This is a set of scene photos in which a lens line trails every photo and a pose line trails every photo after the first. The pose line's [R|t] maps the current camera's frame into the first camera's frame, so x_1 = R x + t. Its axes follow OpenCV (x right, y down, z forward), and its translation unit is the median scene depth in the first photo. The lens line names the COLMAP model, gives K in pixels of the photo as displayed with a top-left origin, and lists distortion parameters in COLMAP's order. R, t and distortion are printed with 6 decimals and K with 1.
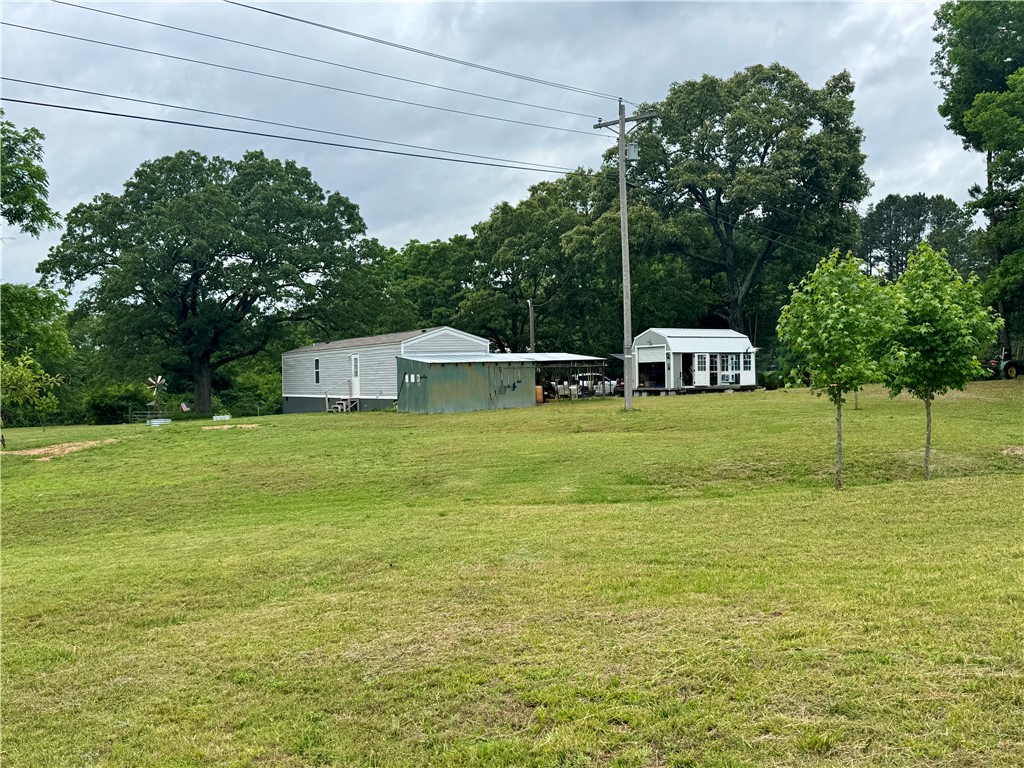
lens RADIAL K [[1043.7, 0, 512.5], [0, 1043.7, 384.4], [0, 0, 1]] dist [-0.007507, 0.000000]
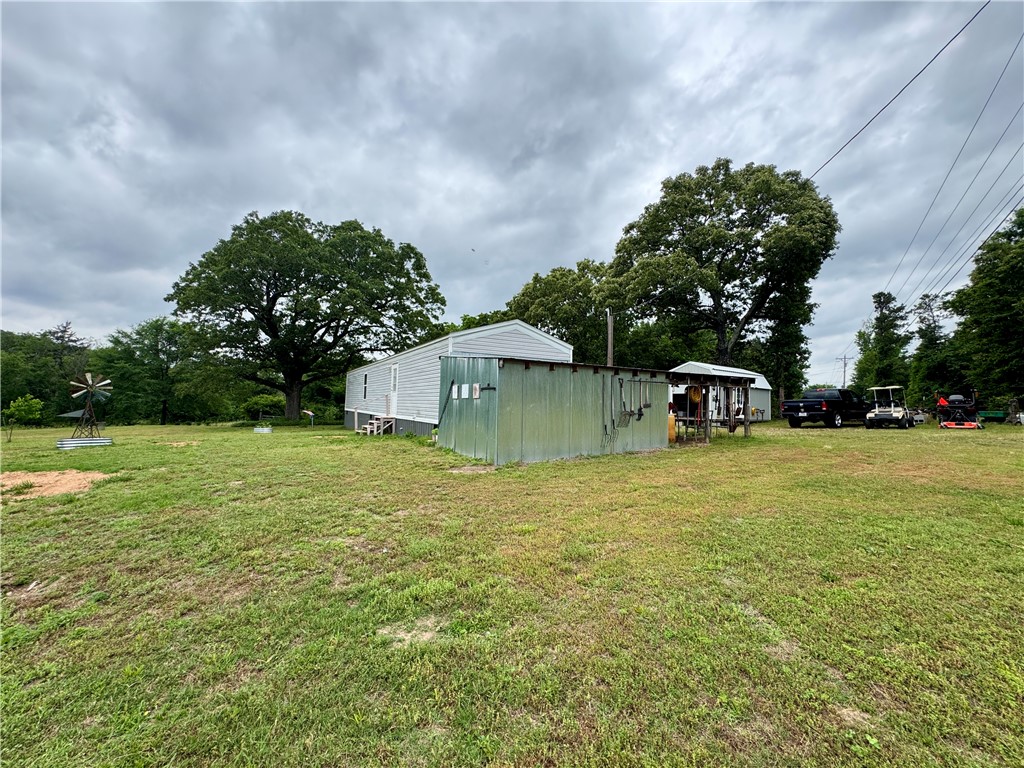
lens RADIAL K [[409.0, 0, 511.4], [0, 409.0, 383.0], [0, 0, 1]] dist [-0.005884, 0.001124]
pose [[0.998714, 0.044371, 0.024520, -0.066232], [-0.042825, 0.997257, -0.060363, 0.001713], [-0.027131, 0.059236, 0.997875, 0.676526]]
